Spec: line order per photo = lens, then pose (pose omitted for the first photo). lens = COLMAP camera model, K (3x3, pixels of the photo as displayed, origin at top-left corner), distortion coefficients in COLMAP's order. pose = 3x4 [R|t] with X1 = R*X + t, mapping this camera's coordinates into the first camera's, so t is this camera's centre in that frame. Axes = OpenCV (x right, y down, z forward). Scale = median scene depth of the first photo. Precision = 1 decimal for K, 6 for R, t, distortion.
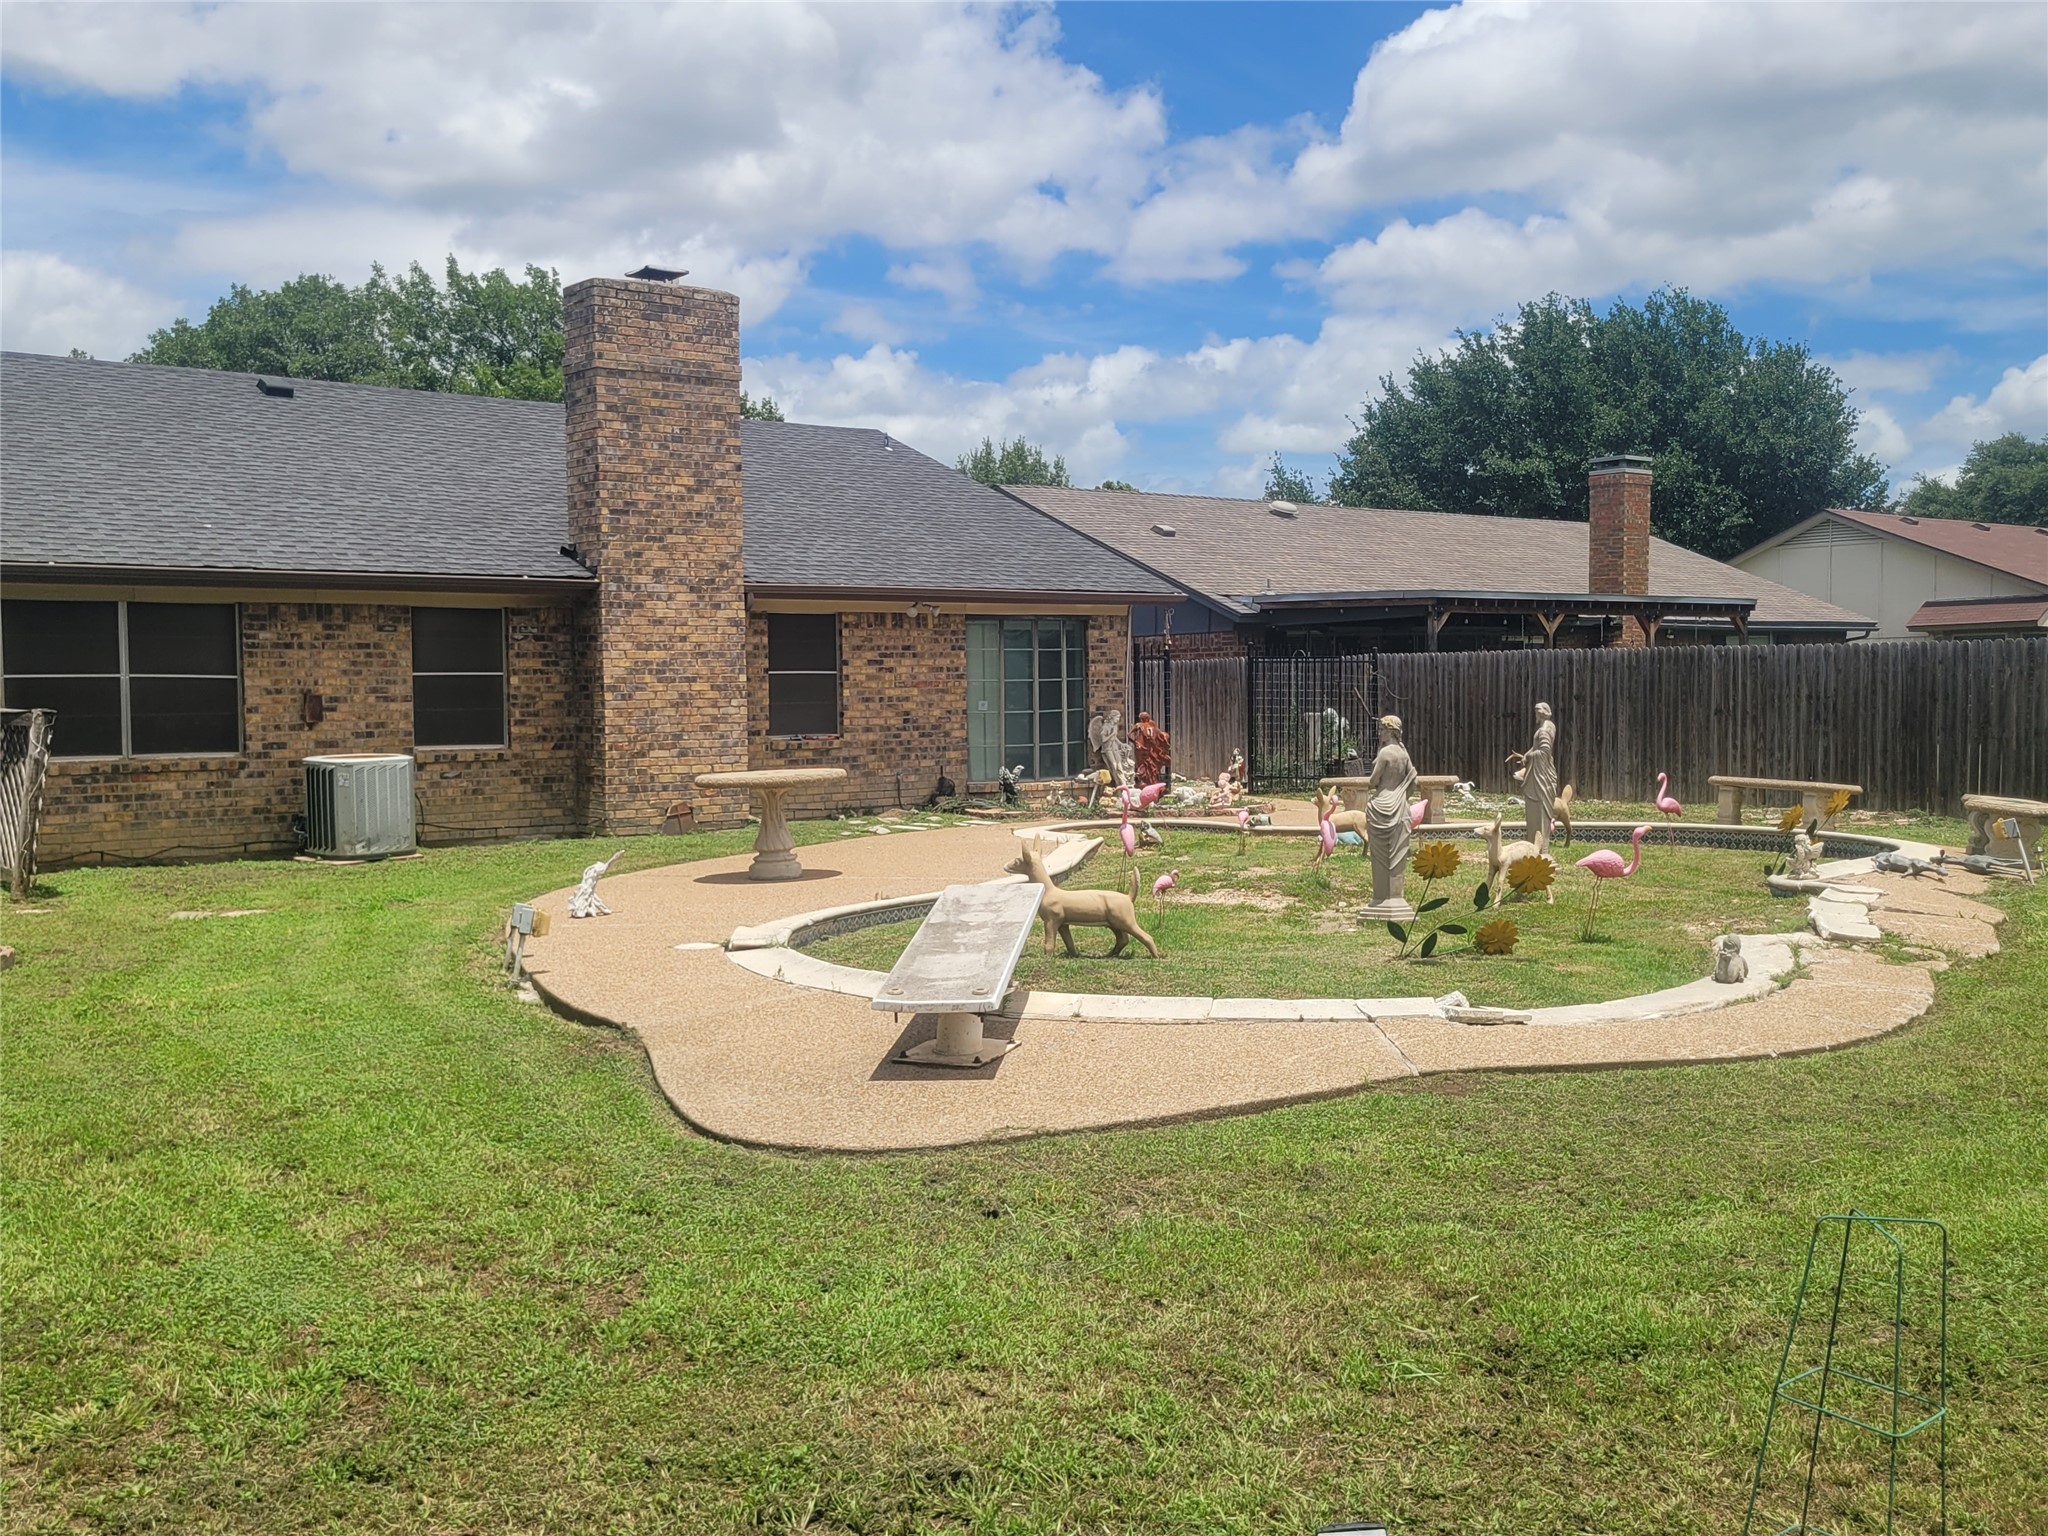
lens RADIAL K [[1904.8, 0, 1024.0], [0, 1904.8, 768.0], [0, 0, 1]] dist [0.033036, 0.019957]
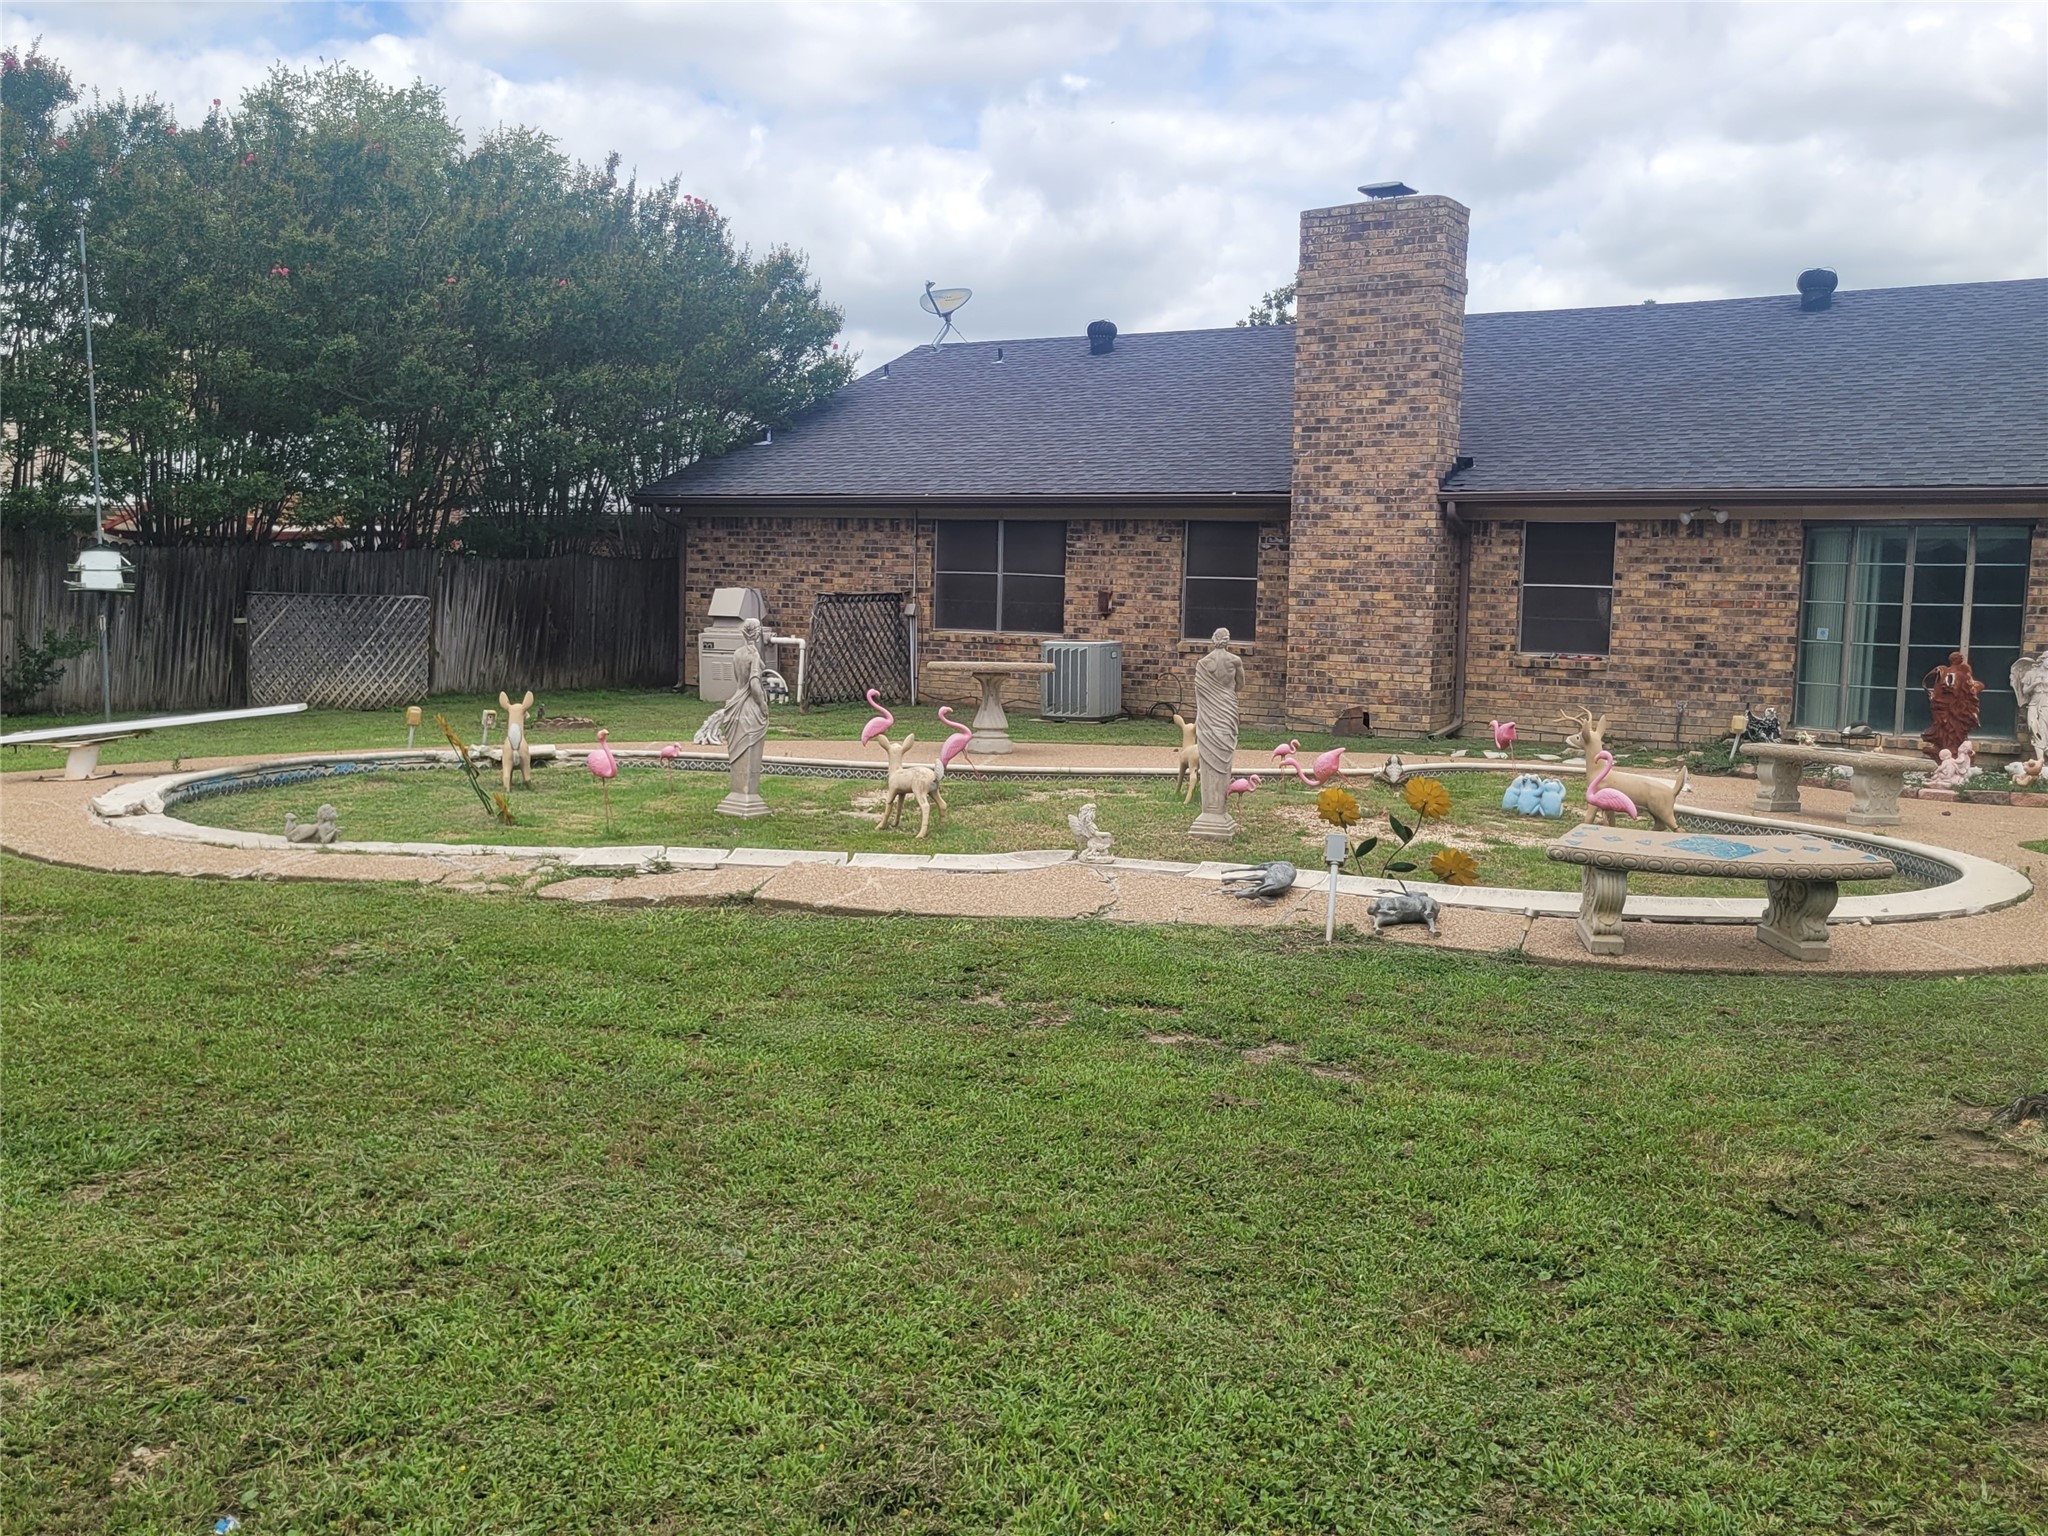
lens RADIAL K [[1918.8, 0, 1002.3], [0, 1918.8, 775.7], [0, 0, 1]] dist [0.041344, -0.011323]
pose [[0.319114, 0.115291, -0.940678, 0.756063], [-0.070036, 0.992728, 0.097912, -0.034038], [0.945125, 0.034636, 0.324868, 0.482875]]
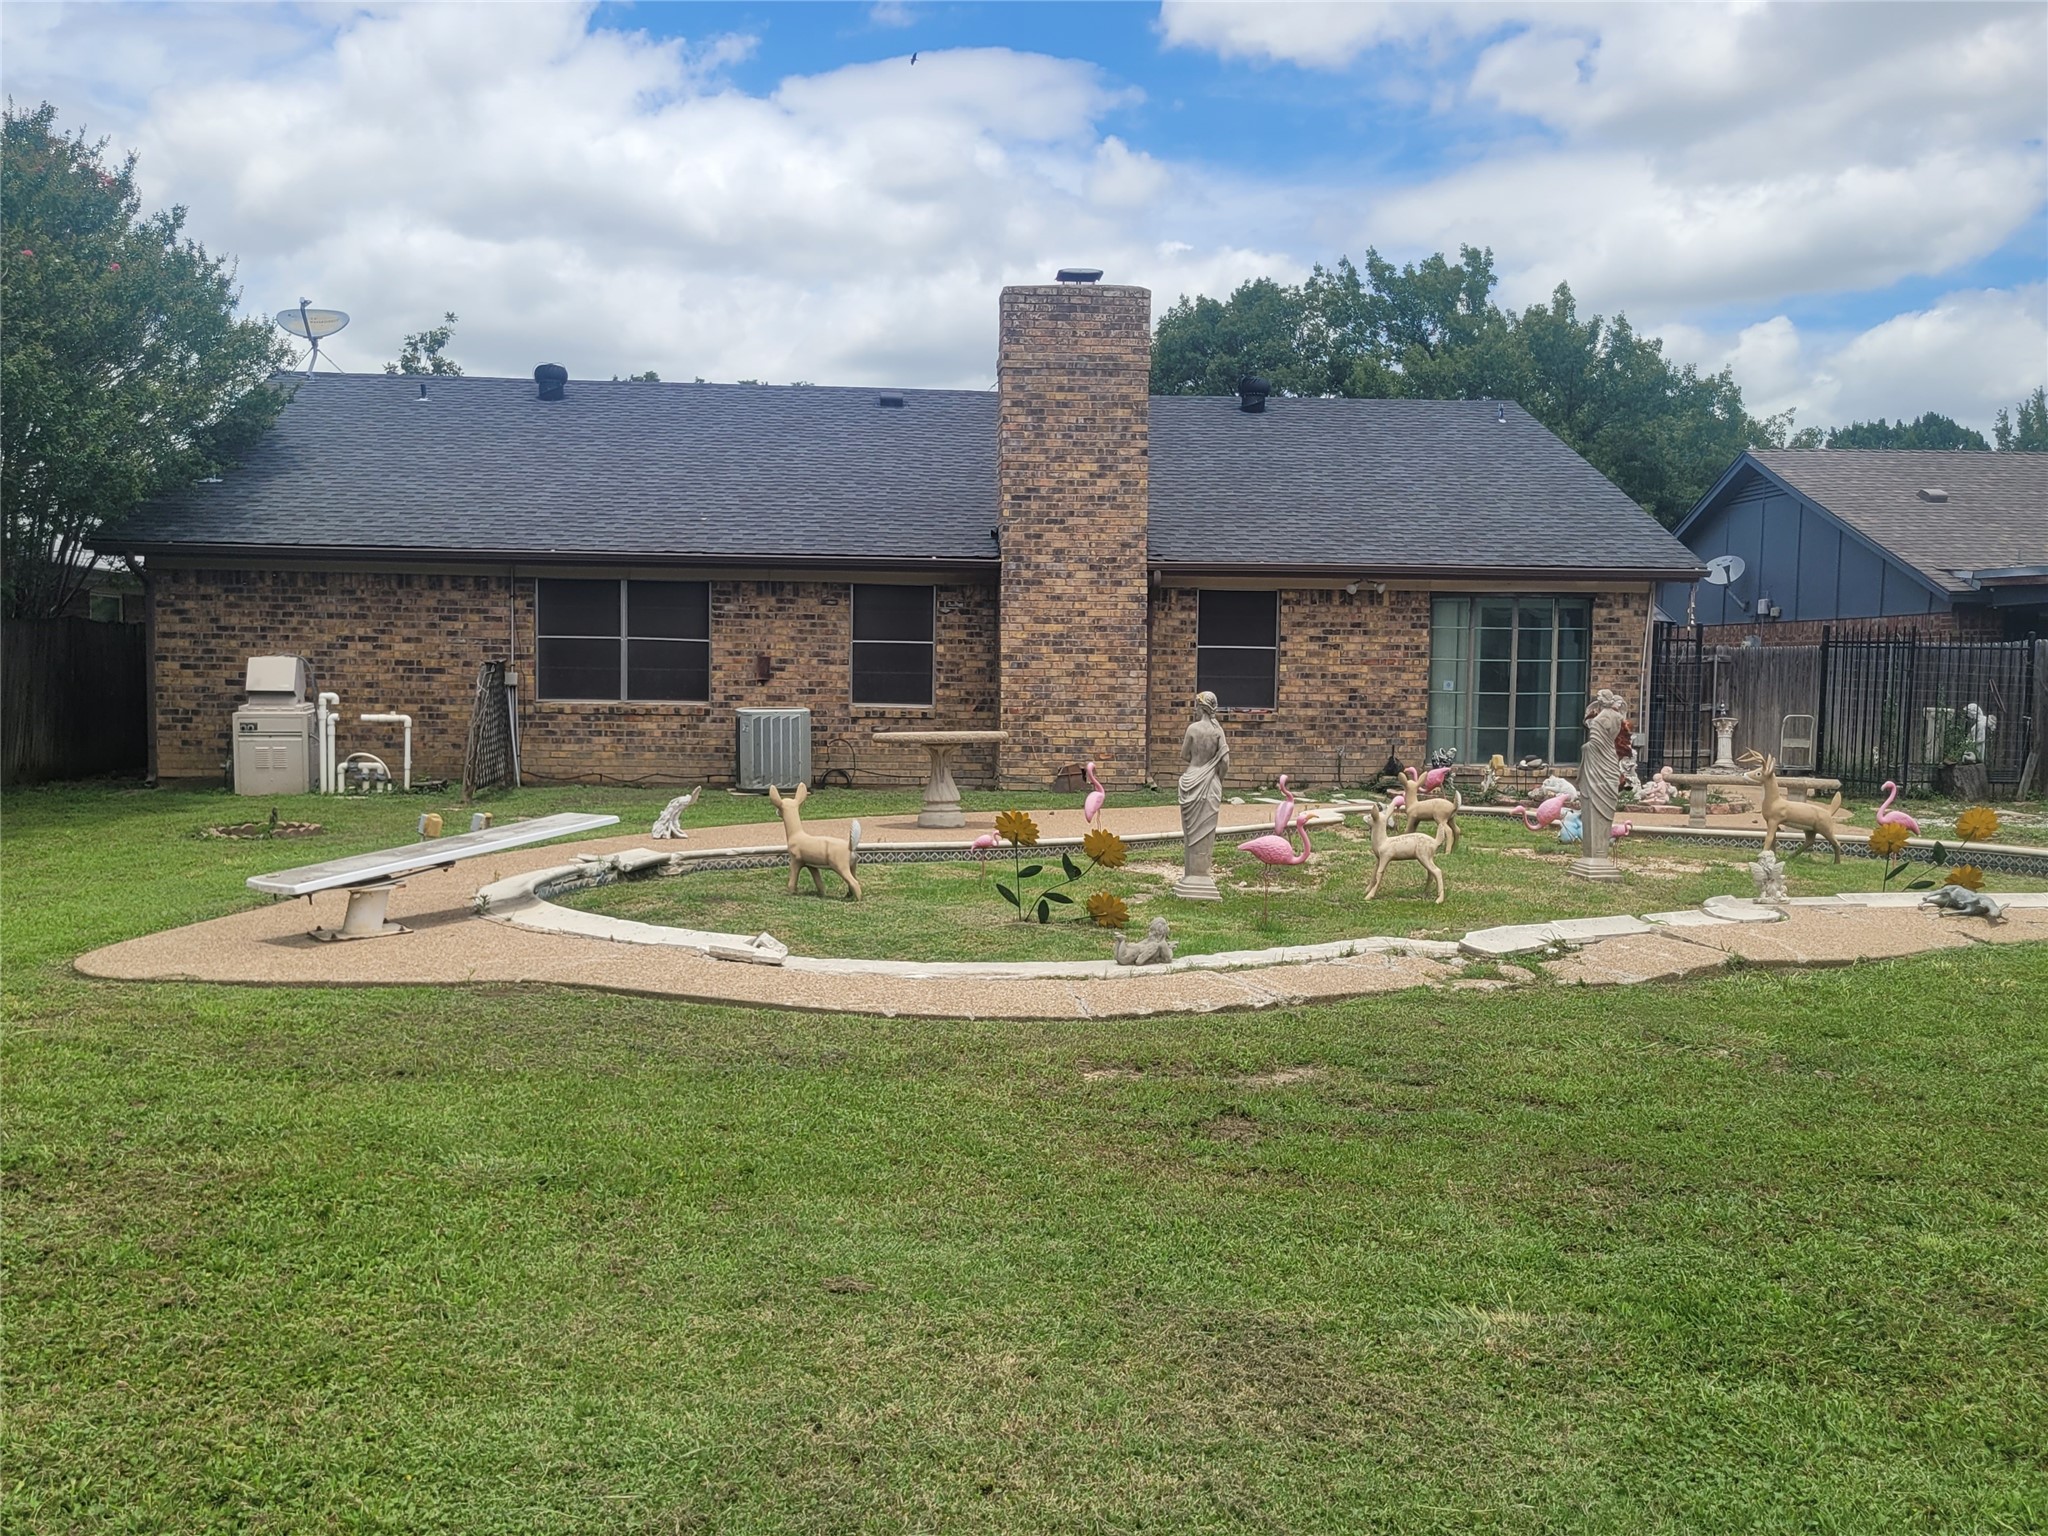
lens RADIAL K [[1918.8, 0, 1002.3], [0, 1918.8, 775.7], [0, 0, 1]] dist [0.041344, -0.011323]
pose [[0.824795, 0.055783, -0.562674, 0.405656], [-0.048446, 0.998434, 0.027970, -0.003950], [0.563353, 0.004189, 0.826206, 0.074754]]
